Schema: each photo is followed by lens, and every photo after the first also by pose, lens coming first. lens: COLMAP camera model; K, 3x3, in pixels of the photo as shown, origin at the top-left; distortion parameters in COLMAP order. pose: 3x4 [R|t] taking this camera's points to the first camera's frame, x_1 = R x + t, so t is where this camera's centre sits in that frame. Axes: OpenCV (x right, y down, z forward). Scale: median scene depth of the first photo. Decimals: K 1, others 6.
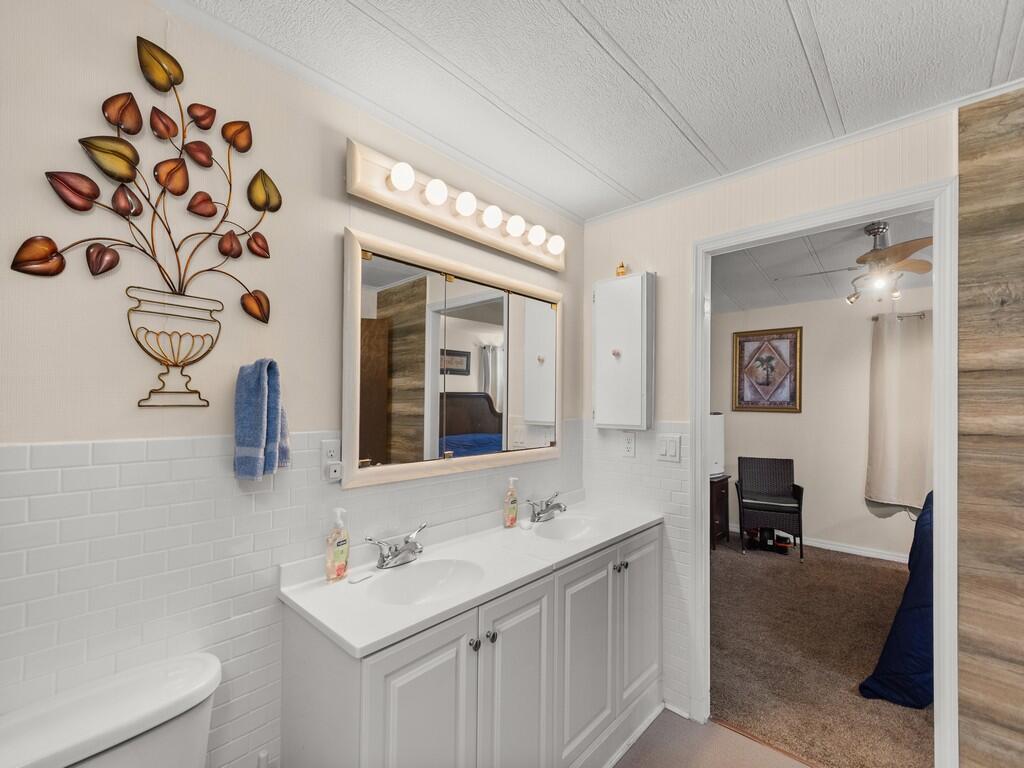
lens RADIAL K [[454.4, 0, 497.2], [0, 454.4, 392.6], [0, 0, 1]] dist [0.002707, 0.000354]
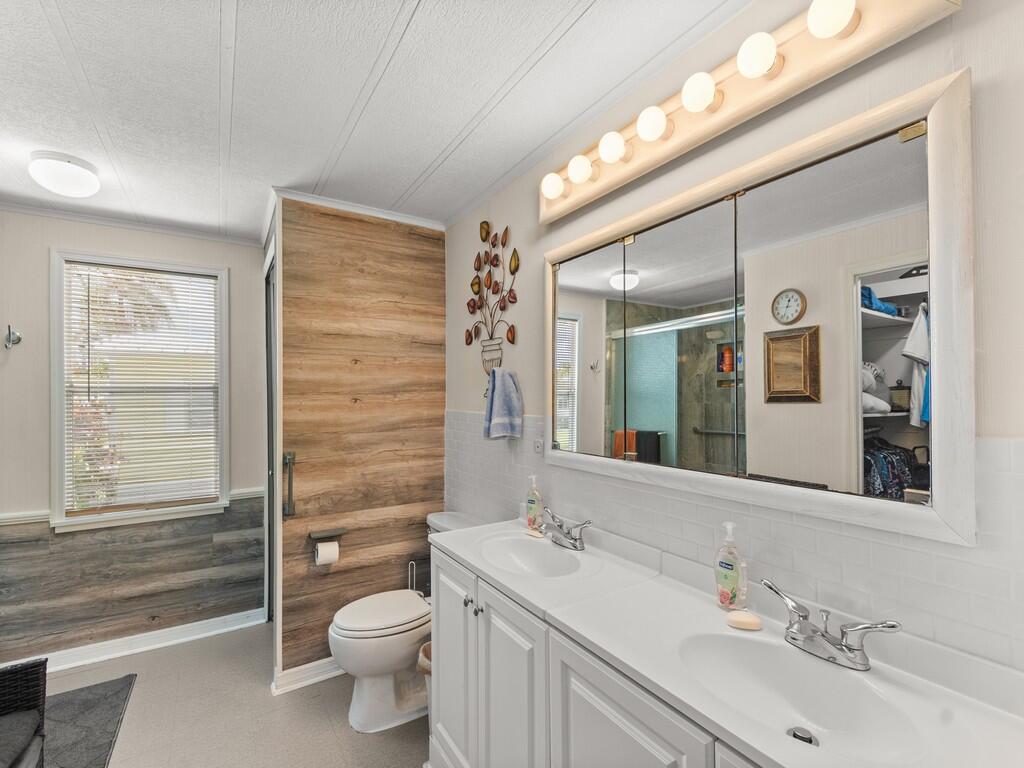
lens RADIAL K [[454.4, 0, 497.2], [0, 454.4, 392.6], [0, 0, 1]] dist [0.002707, 0.000354]
pose [[-0.258877, -0.020642, -0.965690, 1.088974], [0.013491, 0.999597, -0.024984, 0.057033], [0.965816, -0.019496, -0.258495, 1.430241]]
